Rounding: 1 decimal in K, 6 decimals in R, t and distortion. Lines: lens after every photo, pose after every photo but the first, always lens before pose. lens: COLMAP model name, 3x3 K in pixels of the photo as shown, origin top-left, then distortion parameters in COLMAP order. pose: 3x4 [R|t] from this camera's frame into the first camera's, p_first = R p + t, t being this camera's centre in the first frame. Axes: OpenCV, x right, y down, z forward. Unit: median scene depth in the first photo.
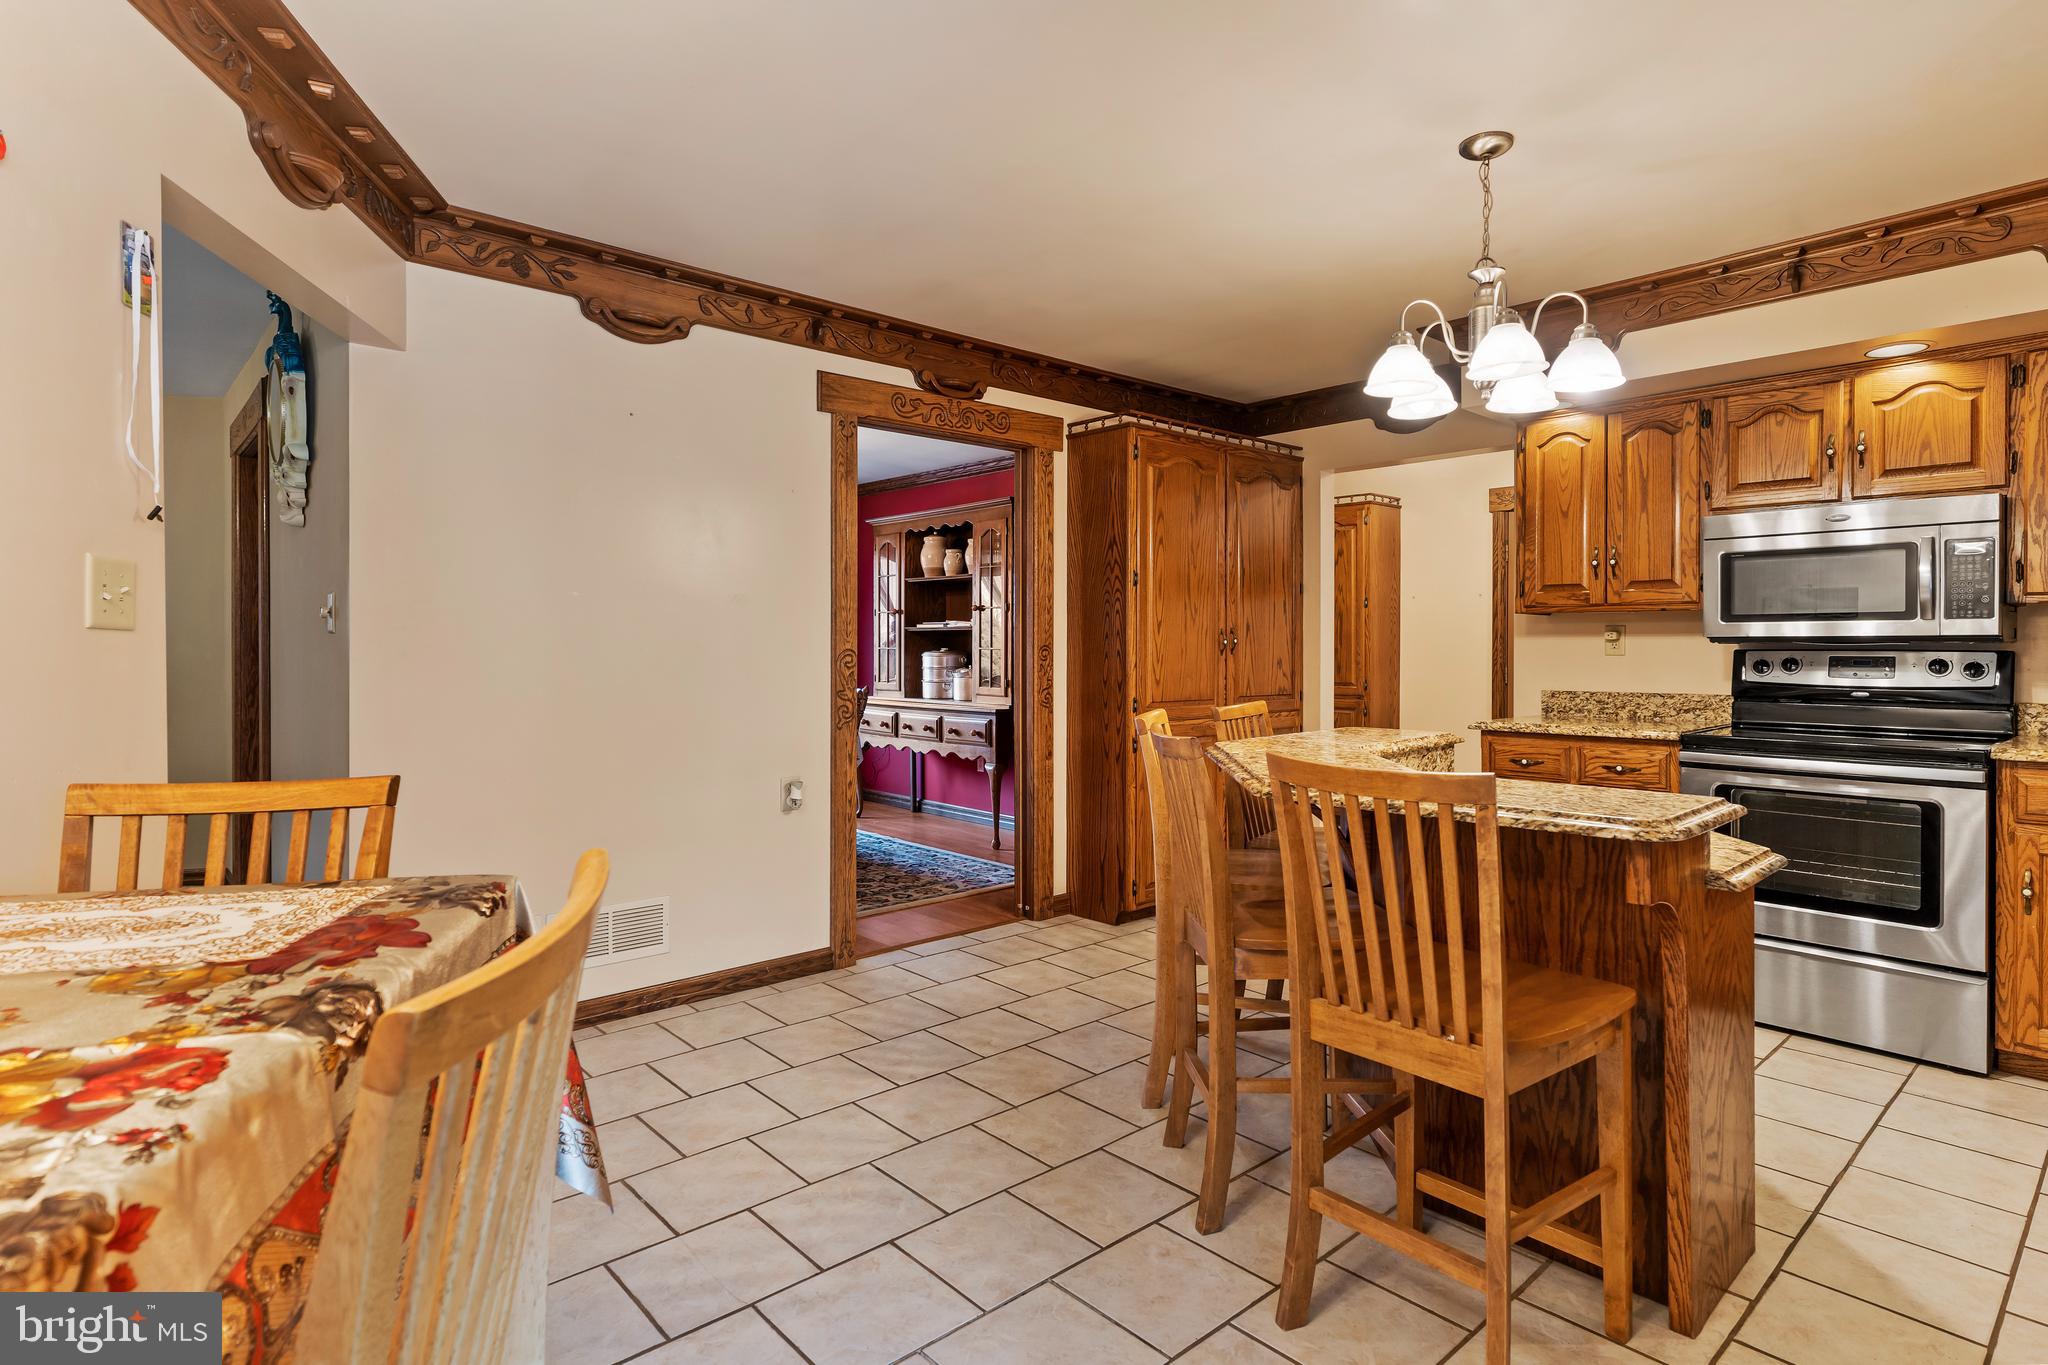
lens RADIAL K [[1046.0, 0, 1014.4], [0, 1046.0, 645.8], [0, 0, 1]] dist [-0.011796, 0.002914]
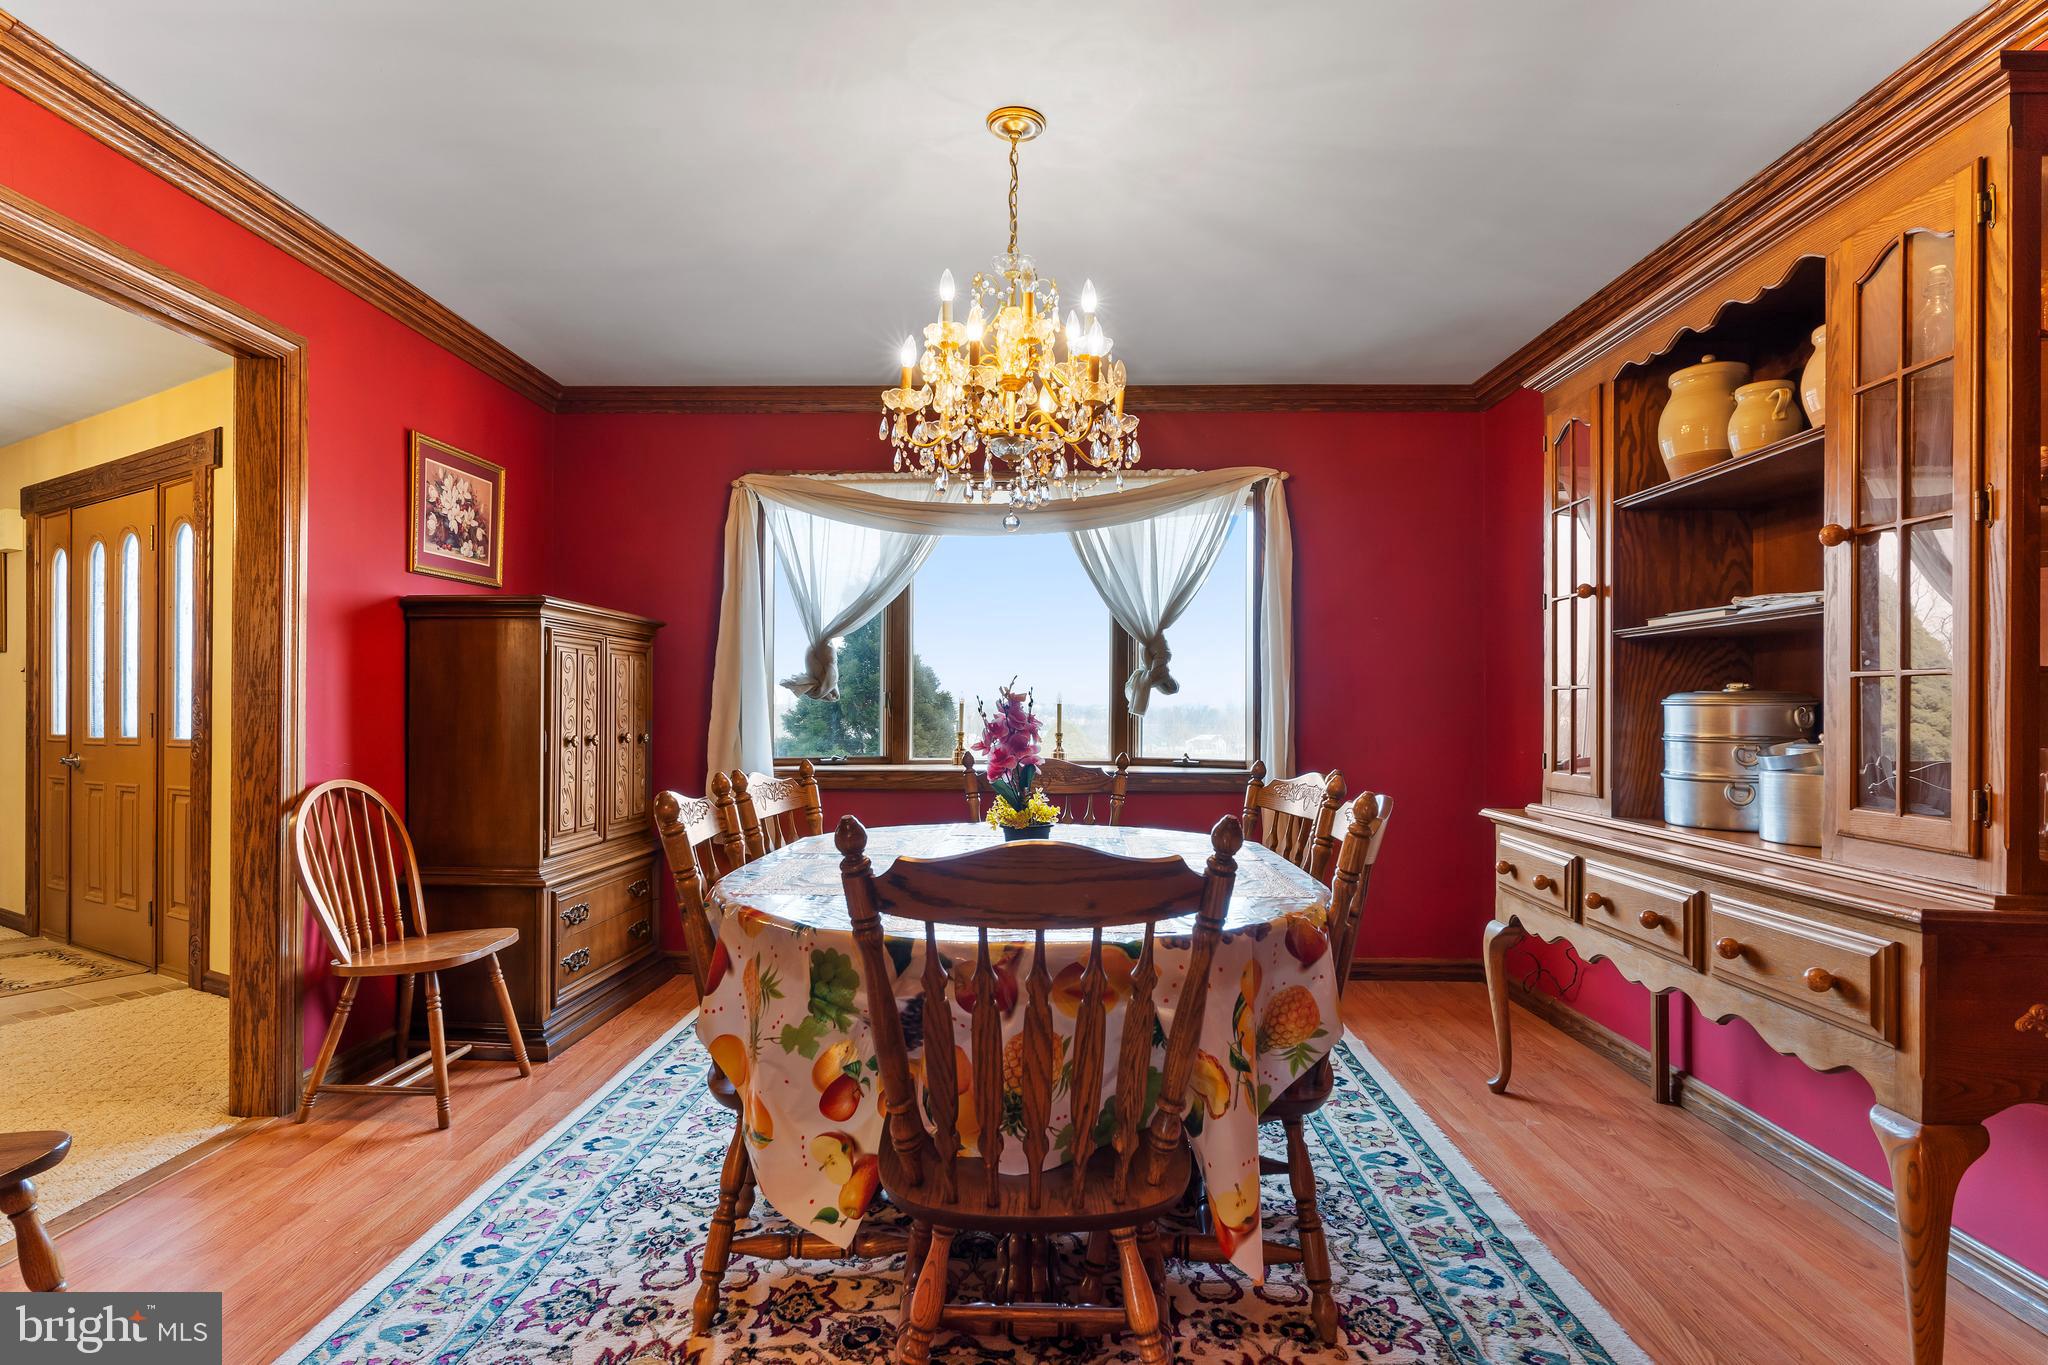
lens RADIAL K [[1046.0, 0, 1017.8], [0, 1046.0, 700.0], [0, 0, 1]] dist [-0.011796, 0.002914]
pose [[0.732154, 0.001826, -0.681137, -0.006597], [-0.009275, 0.999930, -0.007290, 0.012878], [0.681076, 0.011655, 0.732120, 0.599718]]
